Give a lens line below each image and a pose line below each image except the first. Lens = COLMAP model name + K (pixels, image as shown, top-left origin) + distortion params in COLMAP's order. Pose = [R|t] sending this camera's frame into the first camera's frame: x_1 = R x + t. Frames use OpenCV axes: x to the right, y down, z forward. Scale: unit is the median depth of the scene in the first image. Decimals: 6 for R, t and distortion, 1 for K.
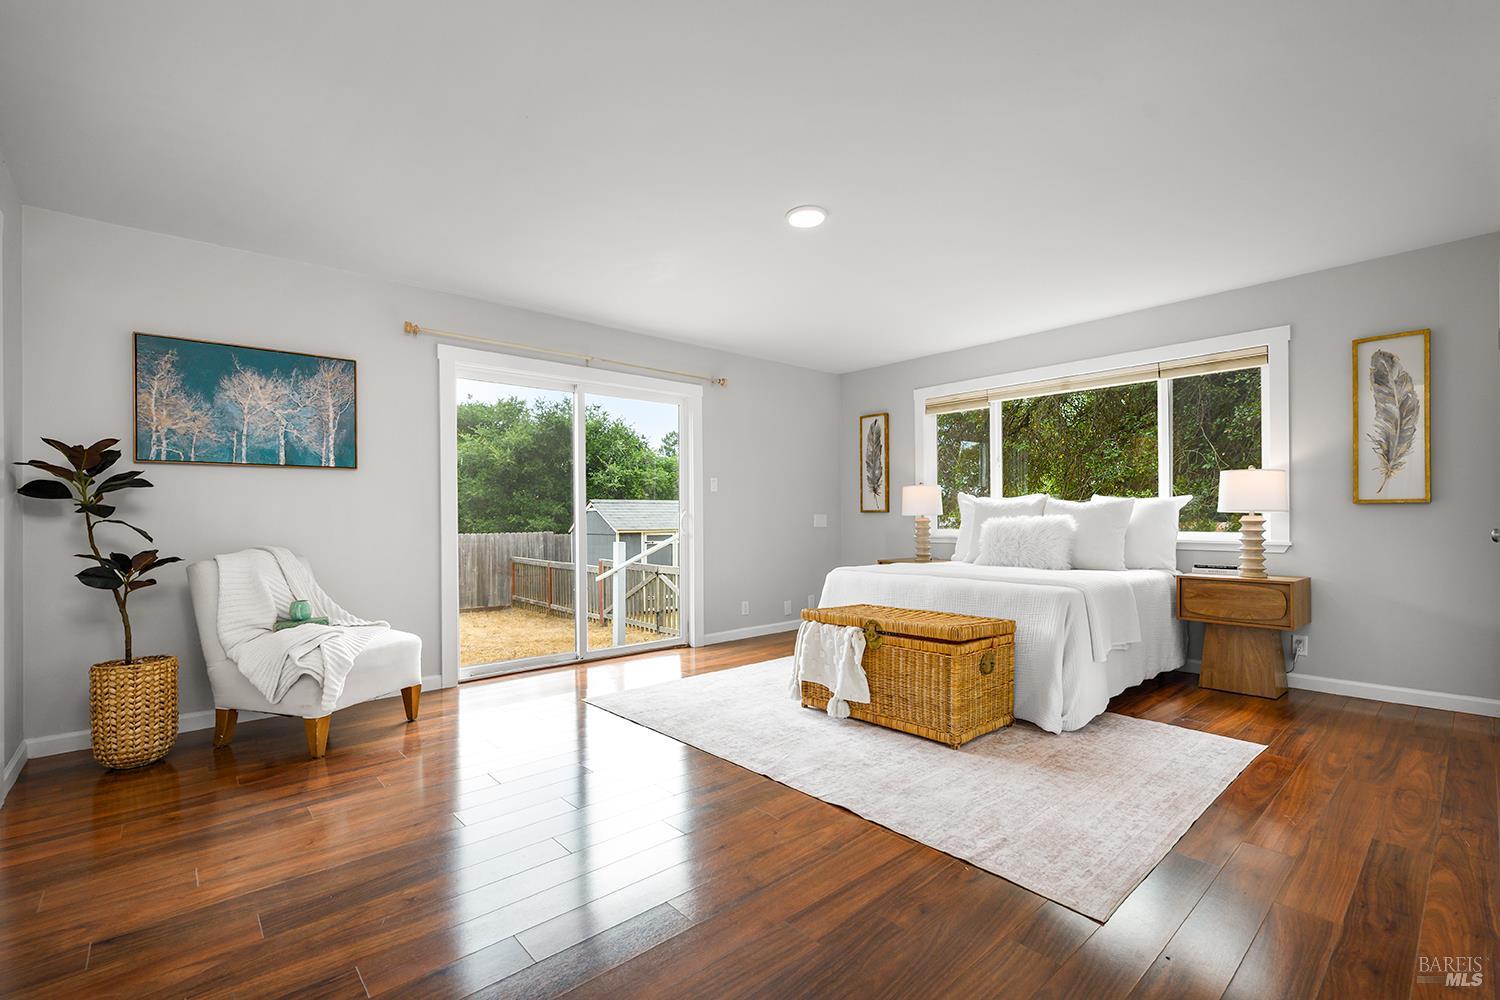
lens RADIAL K [[647.1, 0, 756.6], [0, 647.1, 512.4], [0, 0, 1]] dist [-0.004081, -0.000304]
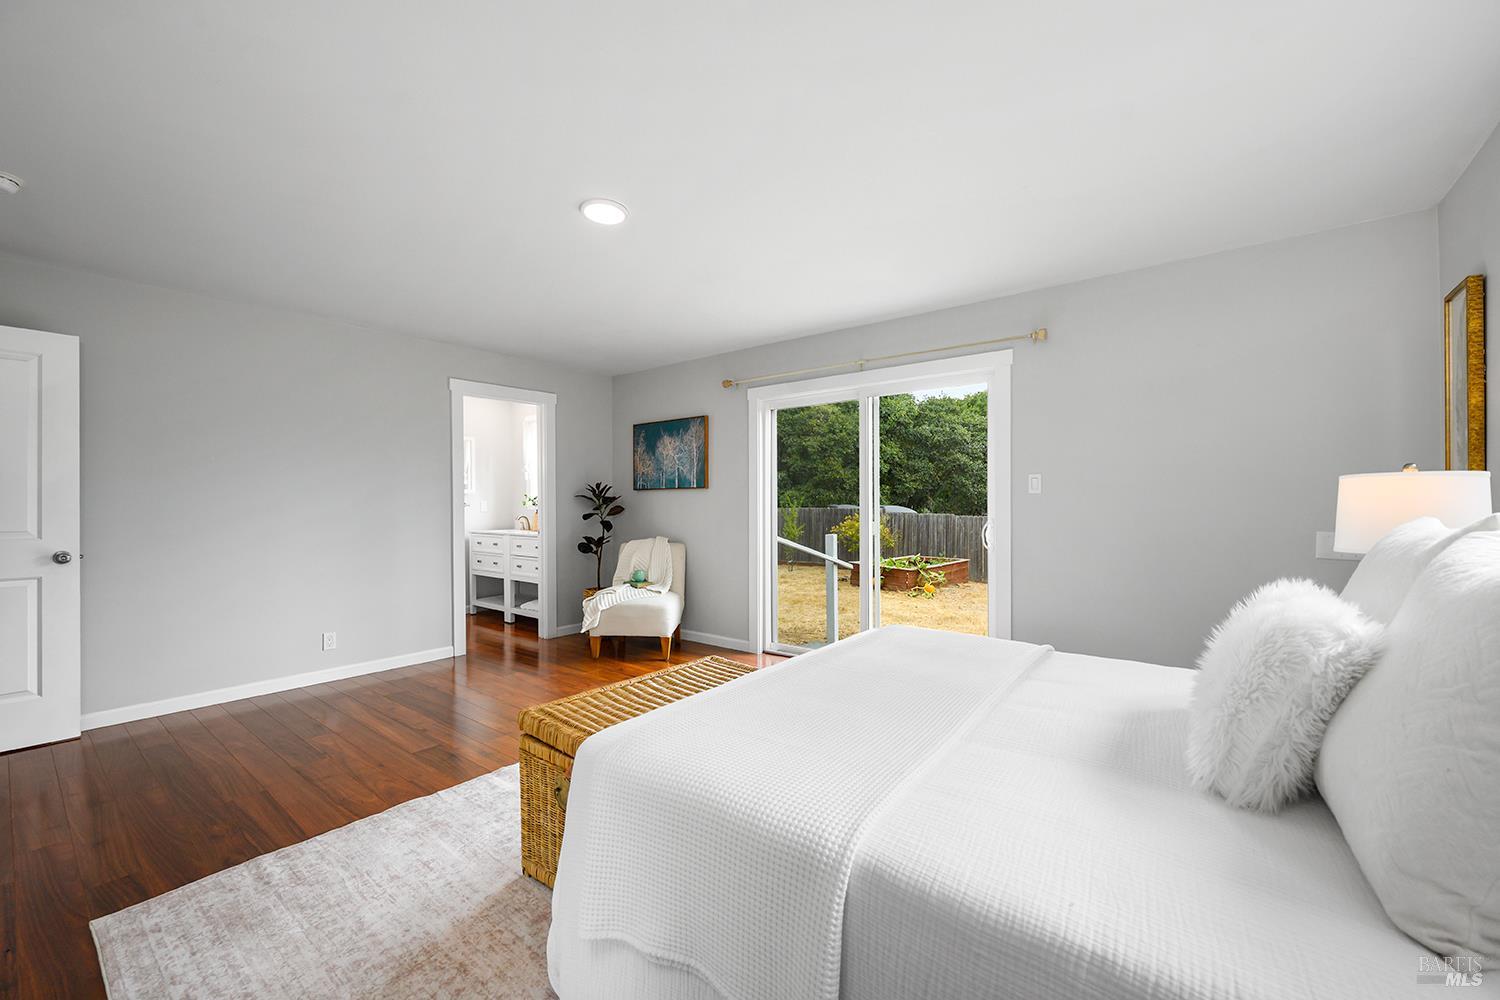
lens RADIAL K [[605.3, 0, 748.0], [0, 605.3, 497.9], [0, 0, 1]] dist [-0.003830, -0.000250]
pose [[0.175582, -0.002436, -0.984462, 0.810863], [0.007238, 0.999973, -0.001183, -0.044484], [0.984438, -0.006917, 0.175595, 0.892748]]
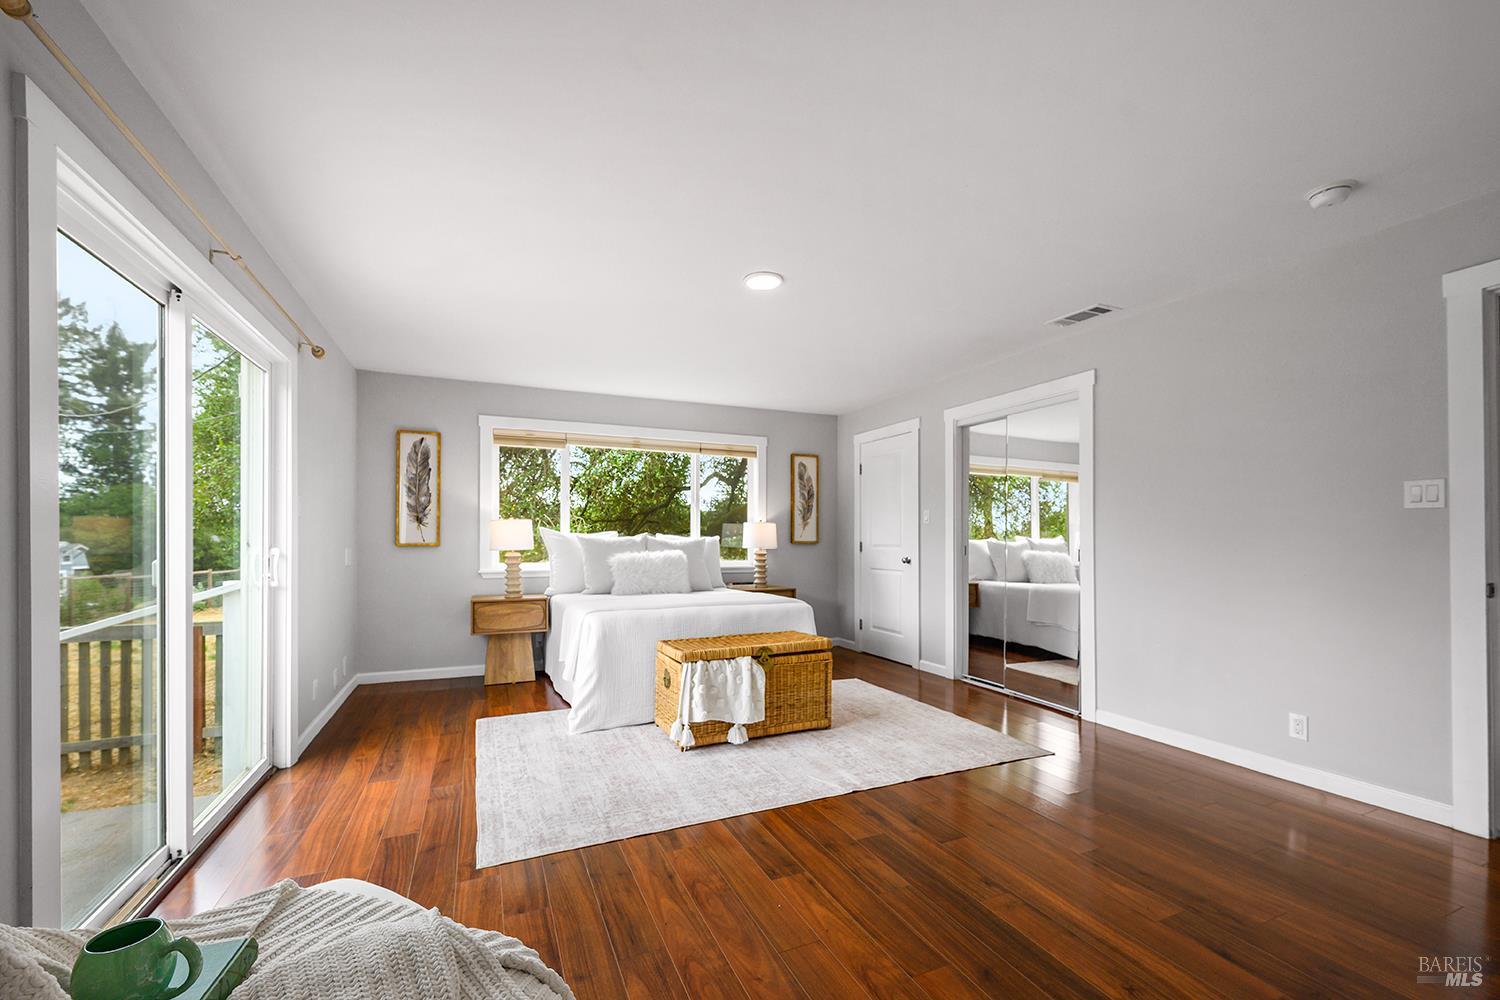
lens RADIAL K [[605.3, 0, 731.3], [0, 605.3, 535.1], [0, 0, 1]] dist [-0.003830, -0.000250]
pose [[0.327140, 0.013473, 0.944880, -0.756526], [-0.009775, 0.999893, -0.010874, -0.017947], [-0.944925, -0.005678, 0.327237, 0.617134]]
